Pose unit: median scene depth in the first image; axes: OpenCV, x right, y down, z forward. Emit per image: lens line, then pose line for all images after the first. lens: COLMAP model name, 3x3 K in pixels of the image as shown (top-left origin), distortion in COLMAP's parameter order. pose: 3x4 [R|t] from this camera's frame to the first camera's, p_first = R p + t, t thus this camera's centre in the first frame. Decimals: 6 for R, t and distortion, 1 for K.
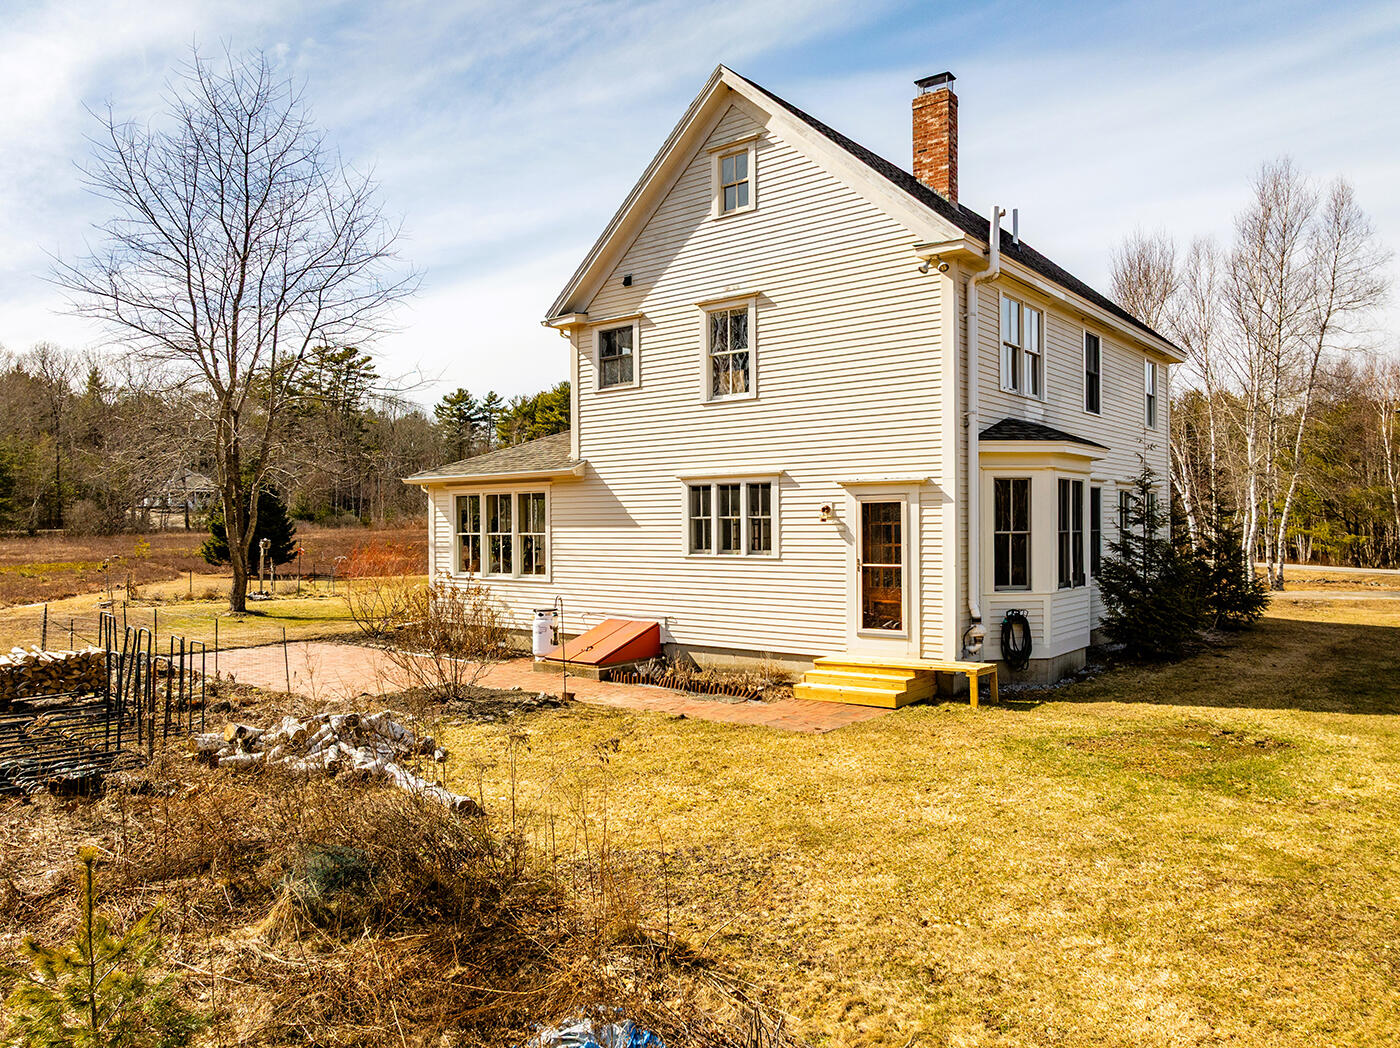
lens RADIAL K [[970.8, 0, 732.6], [0, 970.8, 518.2], [0, 0, 1]] dist [-0.003067, 0.001106]
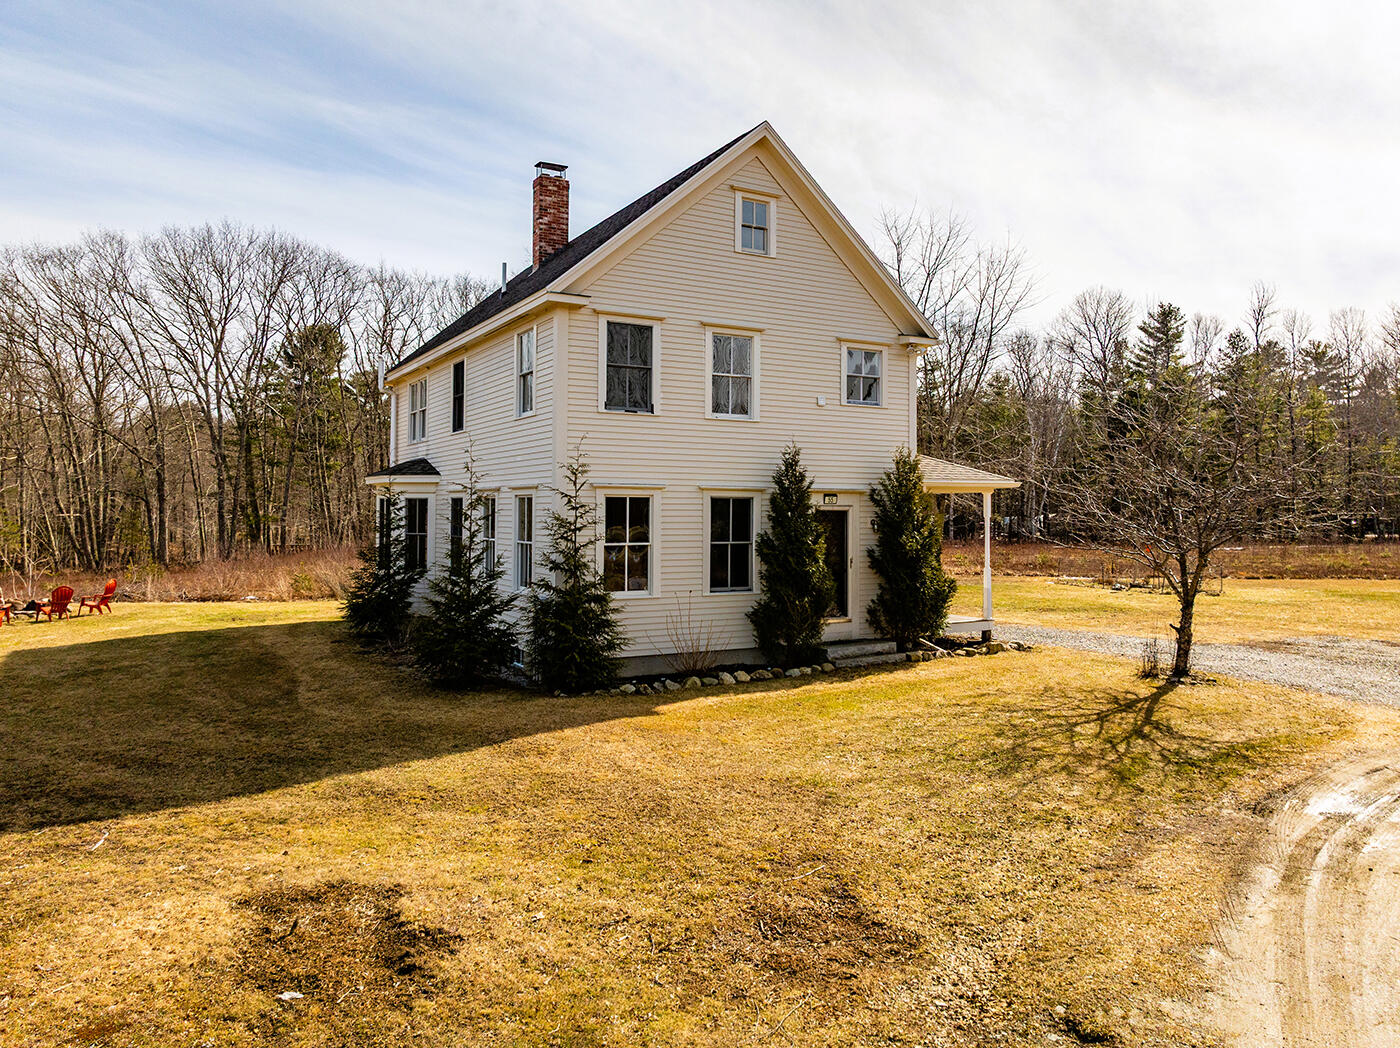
lens RADIAL K [[970.7, 0, 664.9], [0, 970.7, 494.3], [0, 0, 1]] dist [-0.004045, -0.000279]
pose [[-0.405322, -0.012815, -0.914084, 1.510912], [0.002798, 0.999880, -0.015259, -0.017902], [0.914170, -0.008742, -0.405237, 1.928528]]
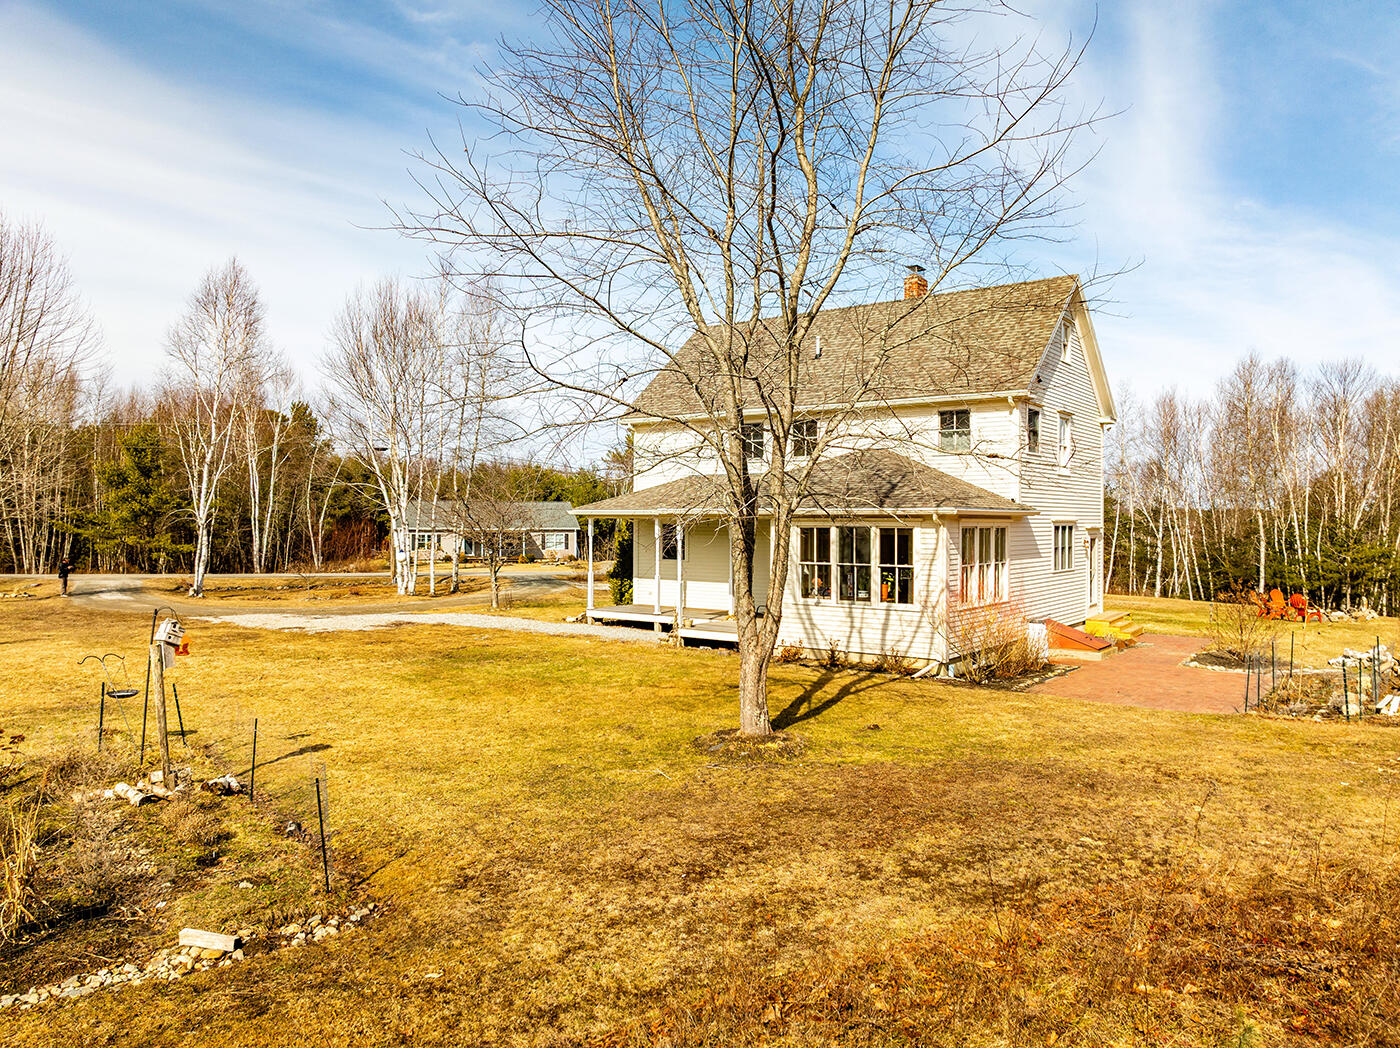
lens RADIAL K [[1007.5, 0, 694.2], [0, 1007.5, 520.3], [0, 0, 1]] dist [-0.029013, 0.022297]
pose [[-0.016292, 0.001191, 0.999867, -1.670384], [-0.012295, 0.999923, -0.001391, -0.033438], [-0.999792, -0.012316, -0.016276, 1.631120]]
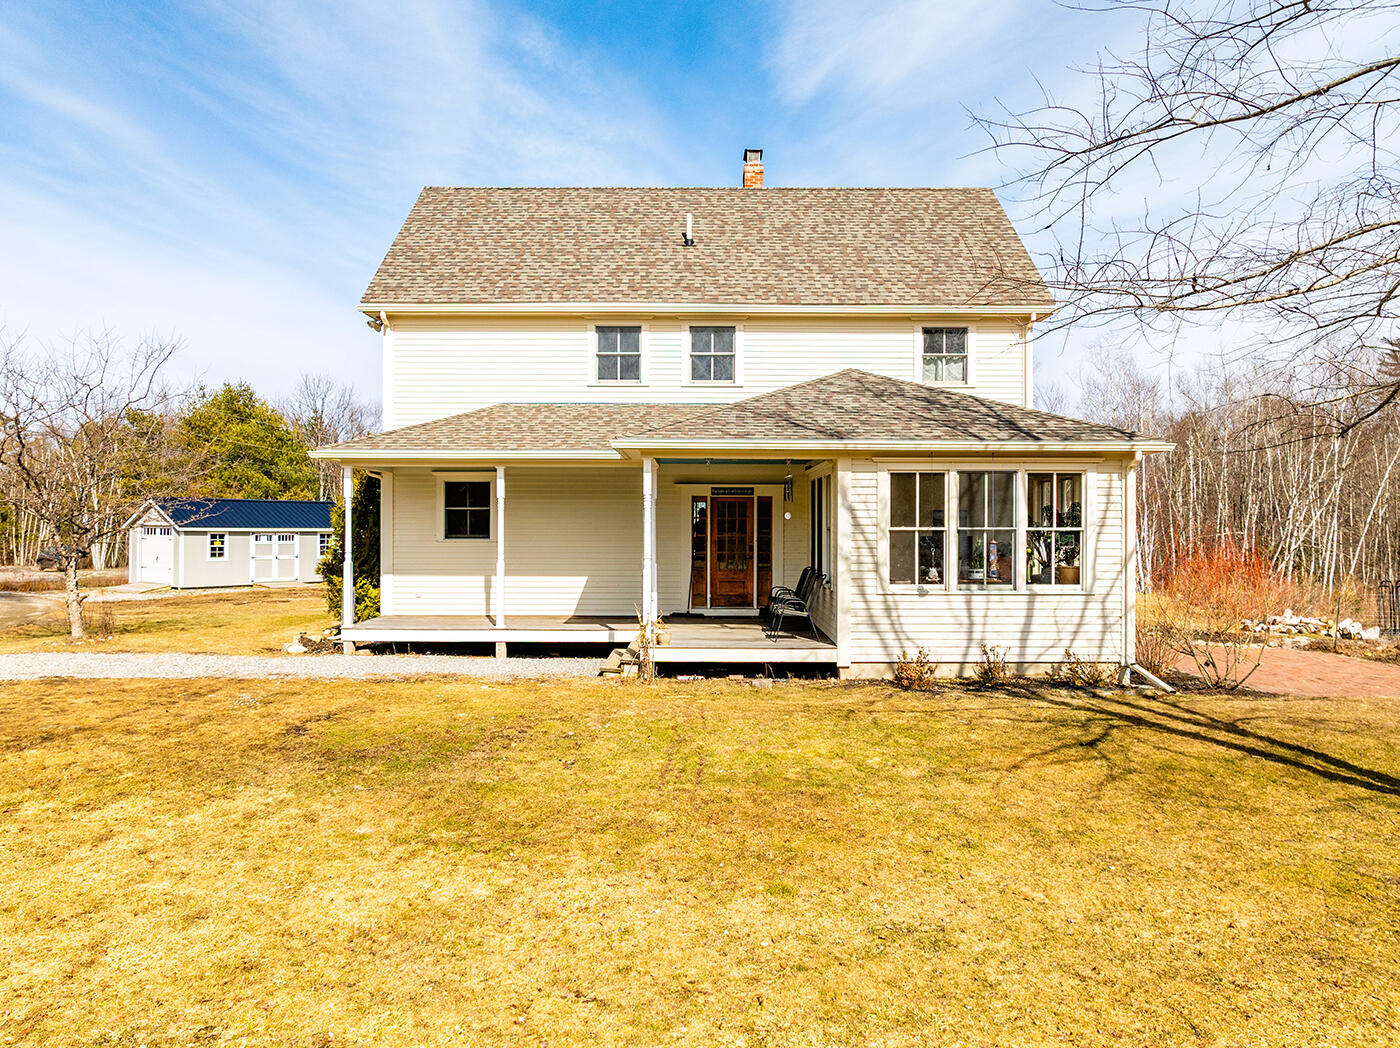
lens RADIAL K [[1025.4, 0, 700.0], [0, 1025.4, 524.0], [0, 0, 1]] dist [-0.056555, -0.001911]
pose [[-0.595391, 0.001411, 0.803435, -0.892655], [-0.006909, 0.999952, -0.006876, 0.025712], [-0.803407, -0.009645, -0.595353, 2.133148]]
